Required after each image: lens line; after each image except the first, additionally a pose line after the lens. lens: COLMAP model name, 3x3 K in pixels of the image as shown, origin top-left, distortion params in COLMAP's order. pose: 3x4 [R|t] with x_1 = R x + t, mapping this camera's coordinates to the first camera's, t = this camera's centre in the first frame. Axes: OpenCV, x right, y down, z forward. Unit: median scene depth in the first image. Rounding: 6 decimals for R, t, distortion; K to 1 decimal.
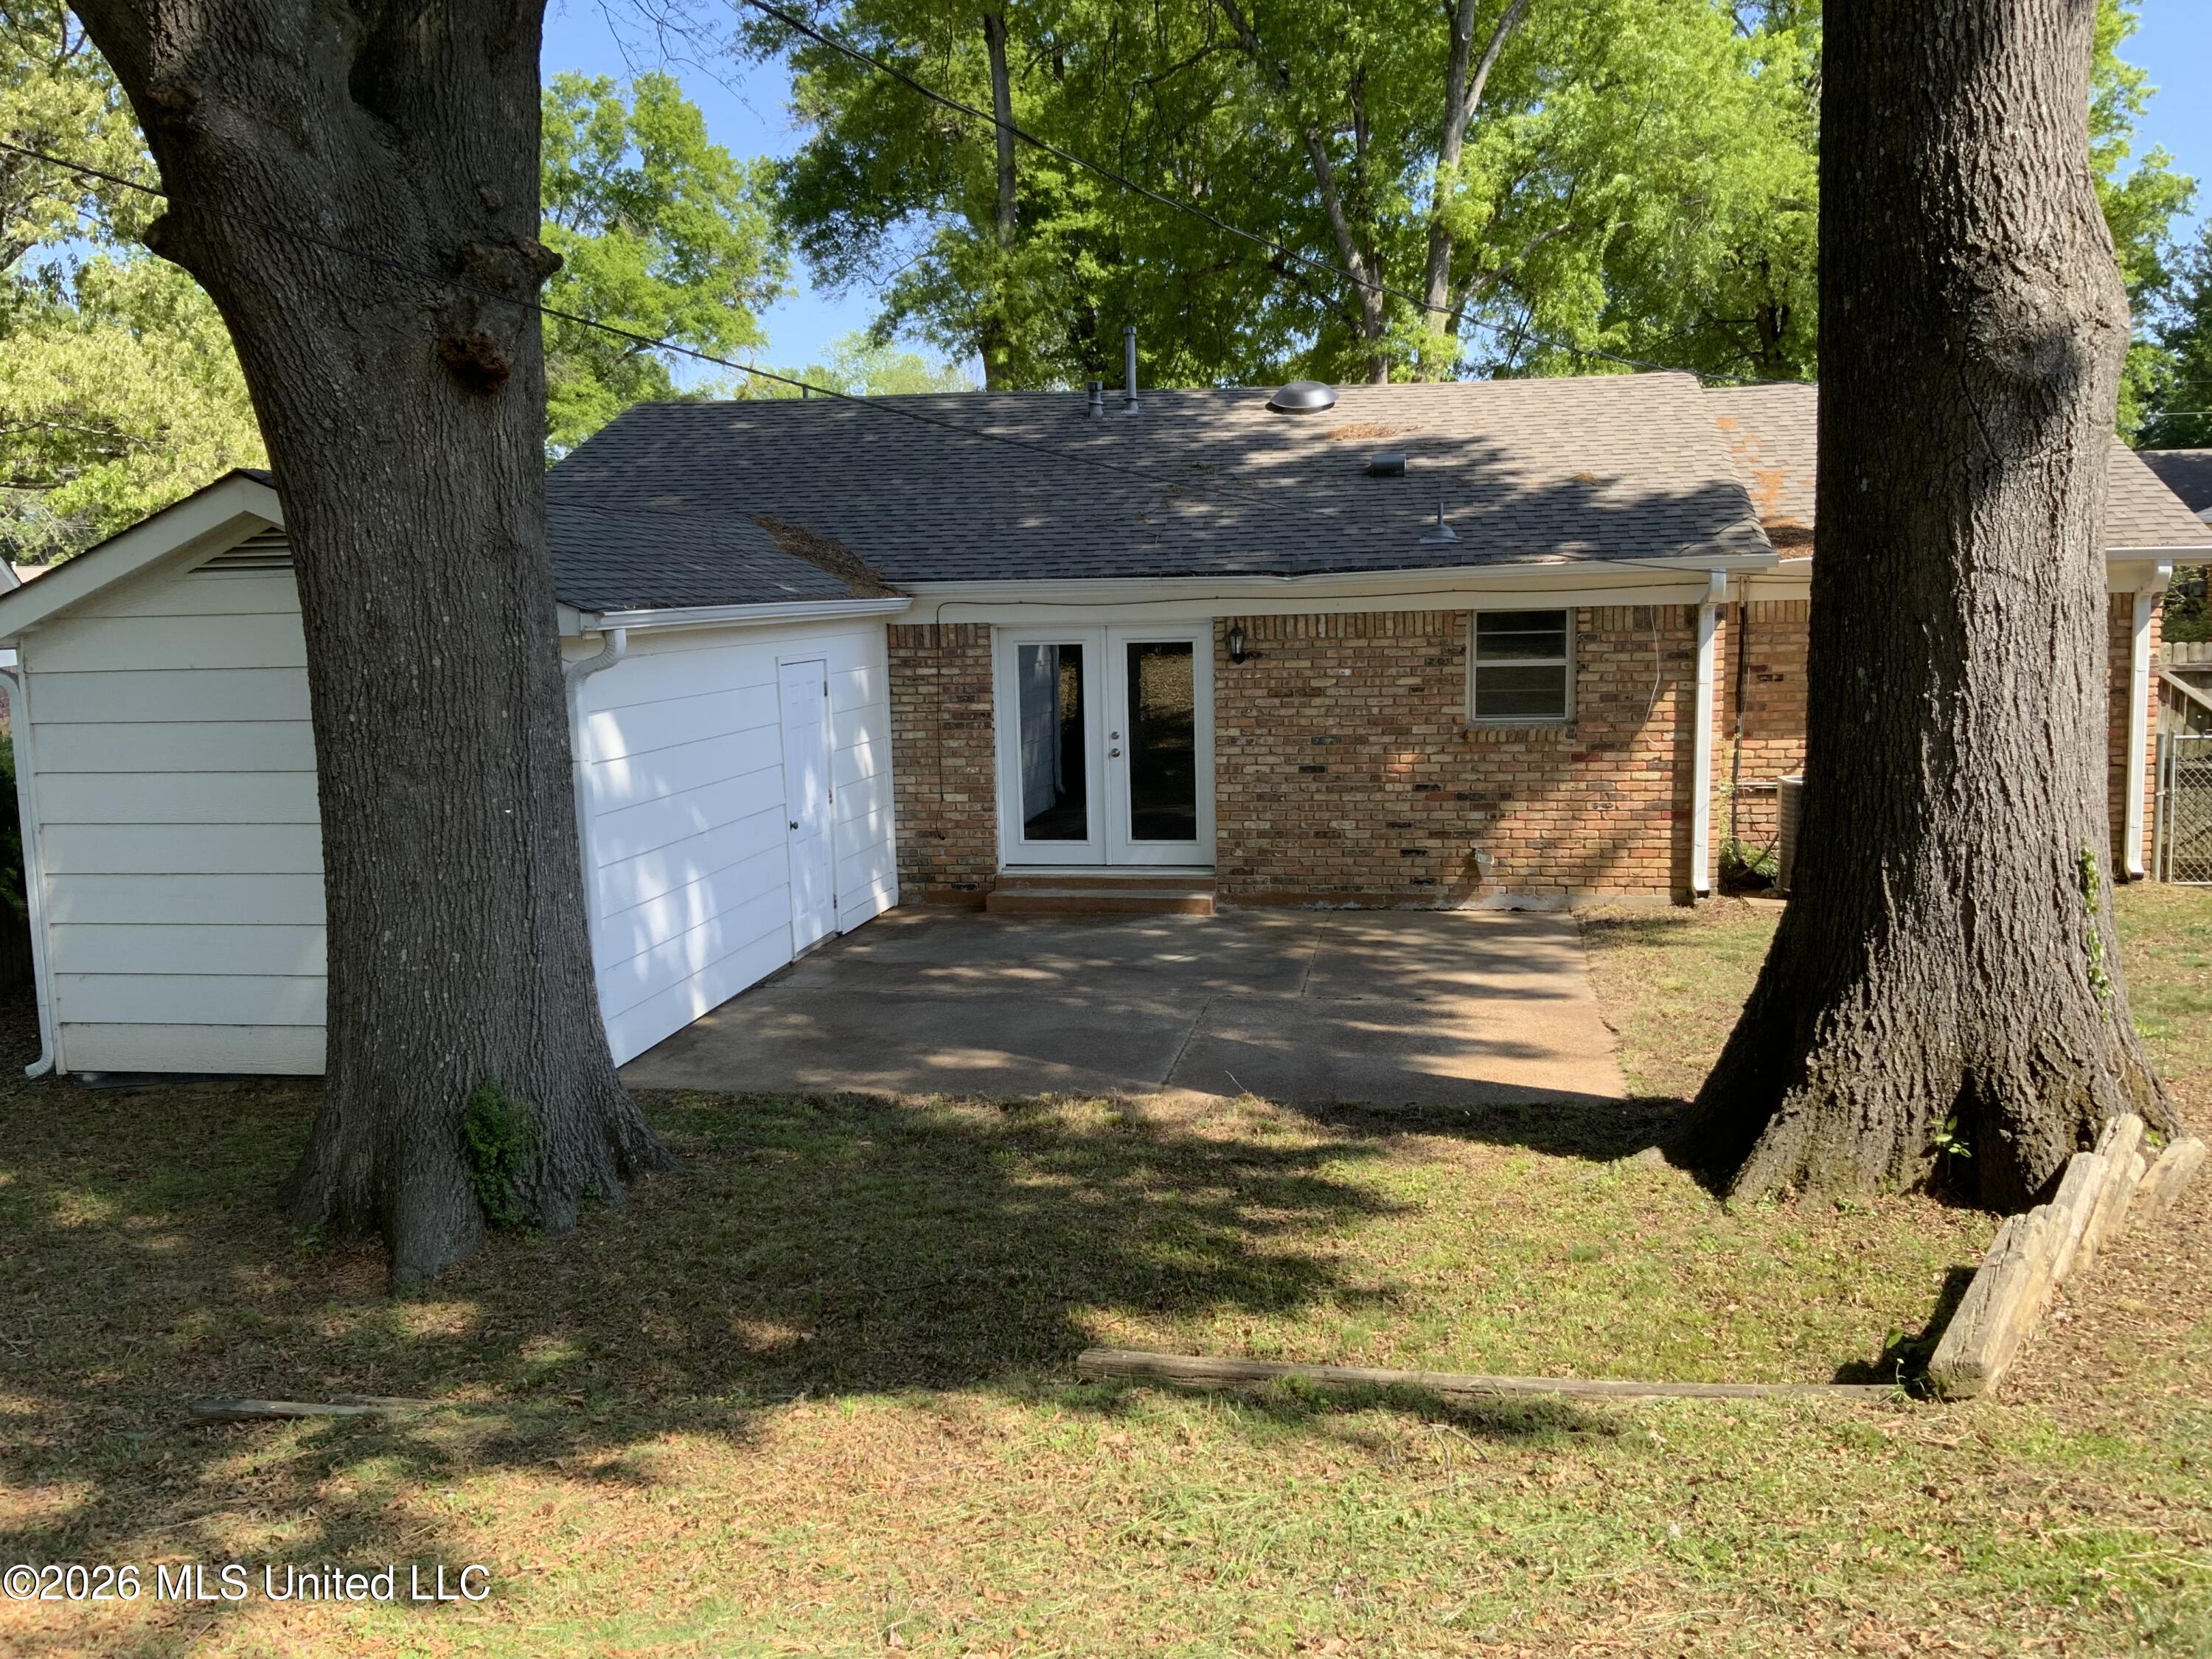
lens RADIAL K [[1860.3, 0, 1104.9], [0, 1860.3, 825.4], [0, 0, 1]] dist [0.005310, 0.001025]
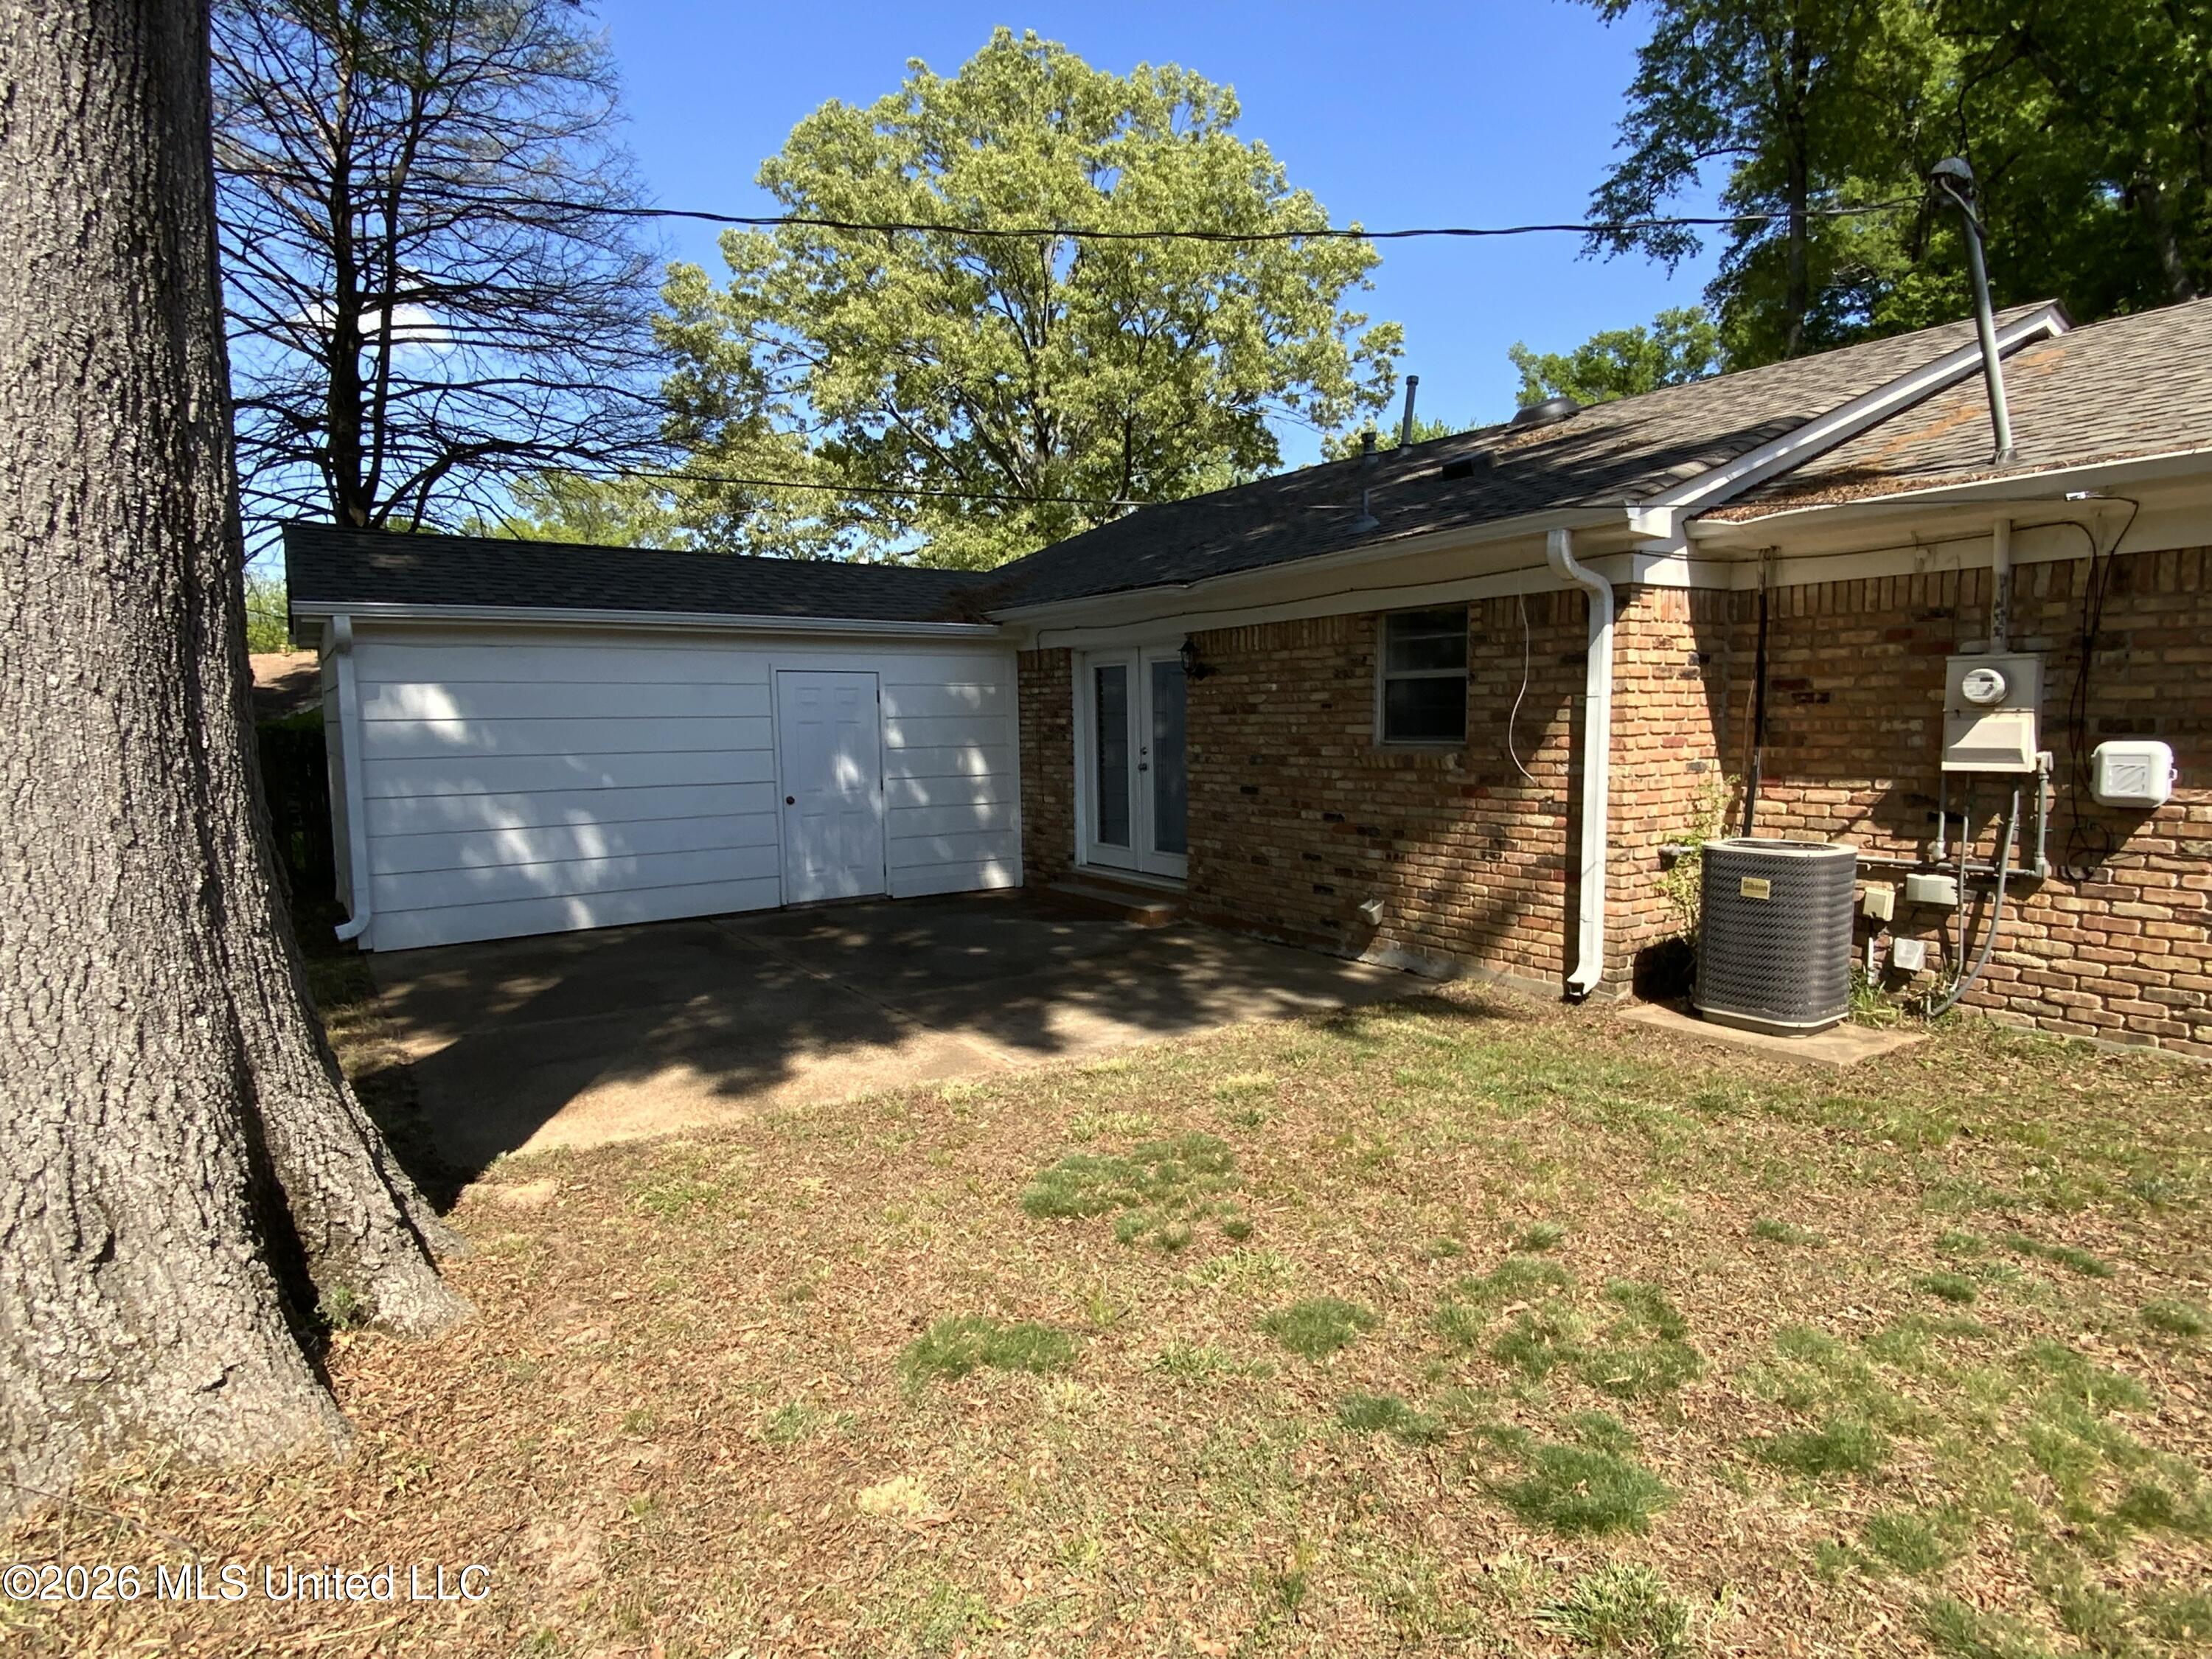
lens RADIAL K [[1180.8, 0, 1105.1], [0, 1180.8, 835.4], [0, 0, 1]] dist [0.000514, 0.000013]
pose [[0.730352, 0.086915, -0.677519, 0.478092], [-0.095457, 0.995126, 0.024758, -0.015373], [0.676368, 0.046592, 0.735089, 0.518604]]
